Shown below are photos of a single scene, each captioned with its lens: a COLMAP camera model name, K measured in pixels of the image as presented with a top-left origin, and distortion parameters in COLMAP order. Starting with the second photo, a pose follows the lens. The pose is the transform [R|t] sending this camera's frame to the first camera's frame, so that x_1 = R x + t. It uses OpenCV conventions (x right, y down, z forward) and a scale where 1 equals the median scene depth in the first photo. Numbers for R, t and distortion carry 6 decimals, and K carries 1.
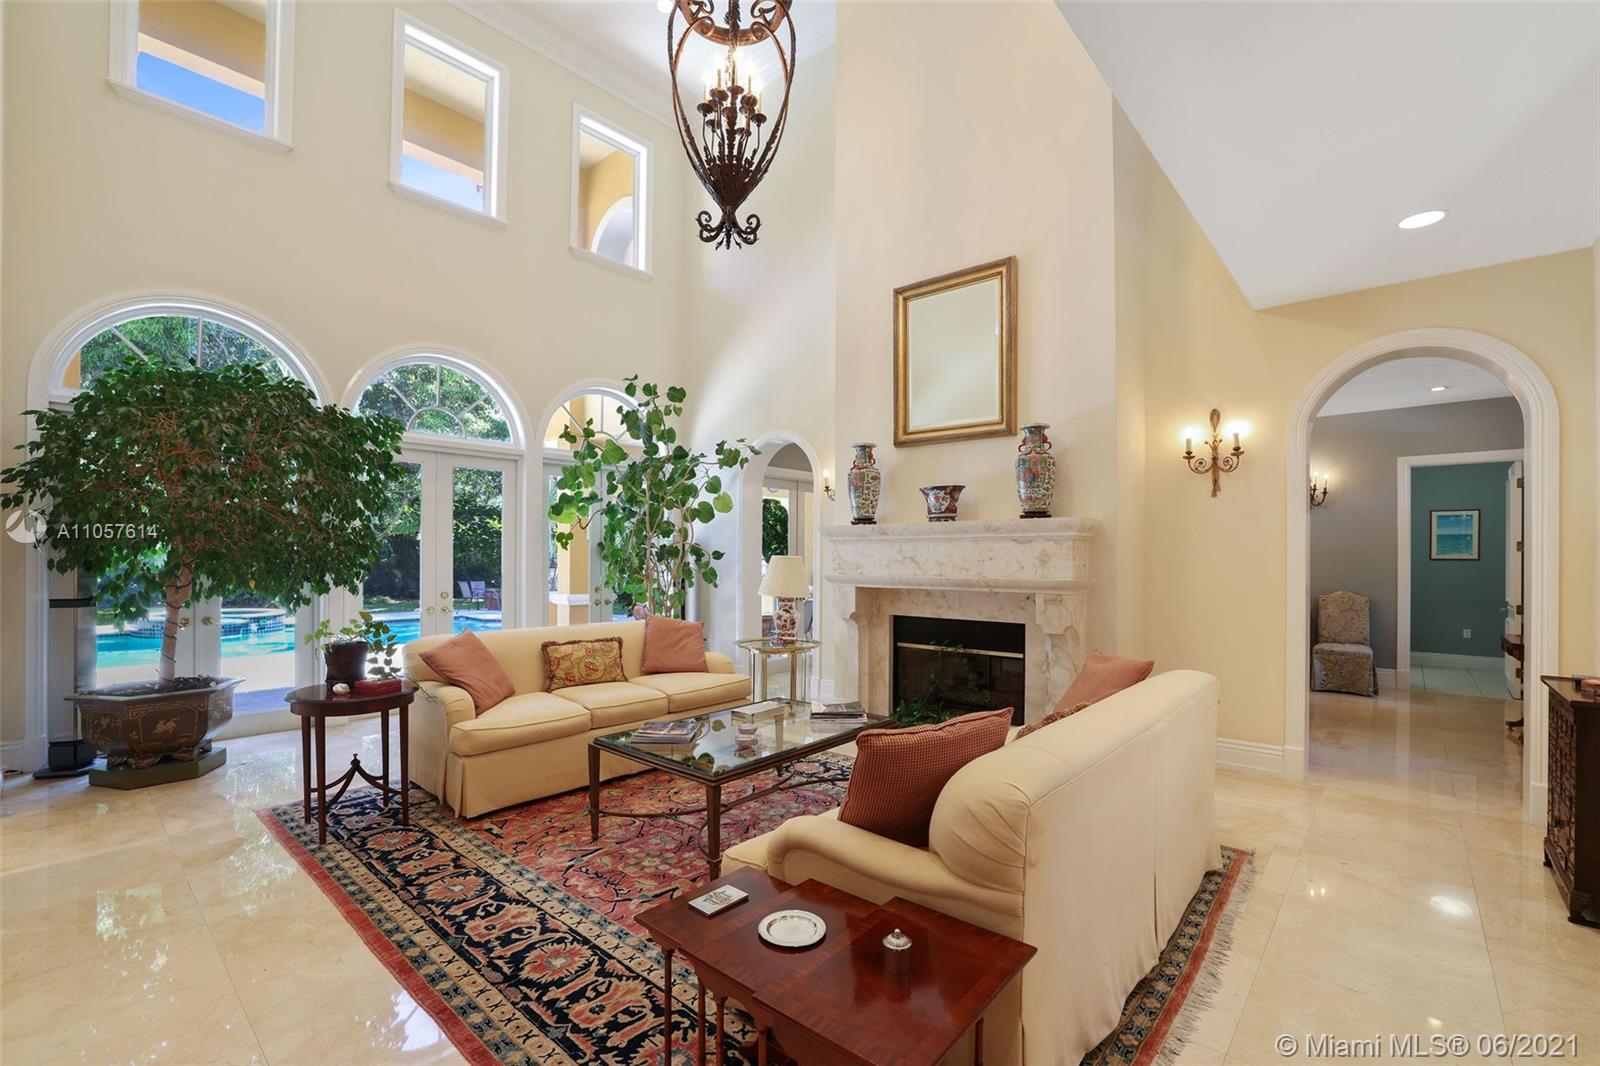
lens RADIAL K [[696.2, 0, 787.8], [0, 696.2, 558.1], [0, 0, 1]] dist [-0.026076, 0.000966]
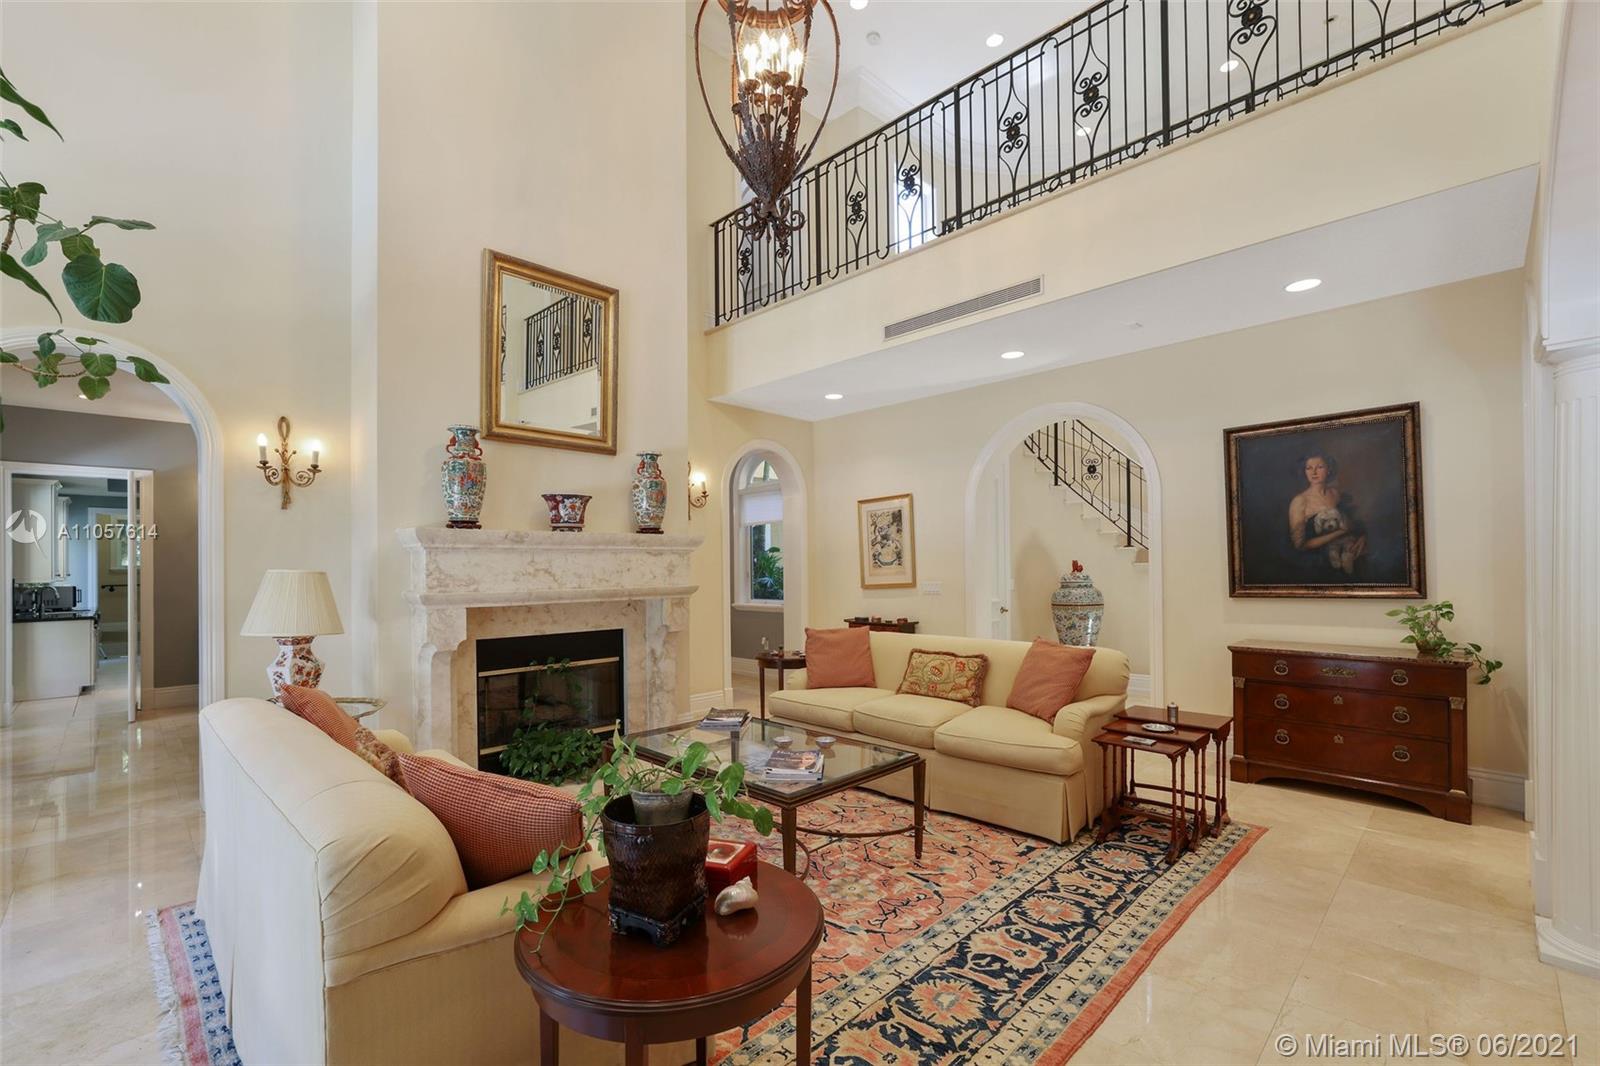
lens RADIAL K [[696.2, 0, 790.6], [0, 696.2, 571.0], [0, 0, 1]] dist [-0.026076, 0.000966]
pose [[0.052163, -0.004879, 0.998627, -1.215300], [0.013808, 0.999896, 0.004164, 0.002972], [-0.998543, 0.013572, 0.052225, 1.098613]]
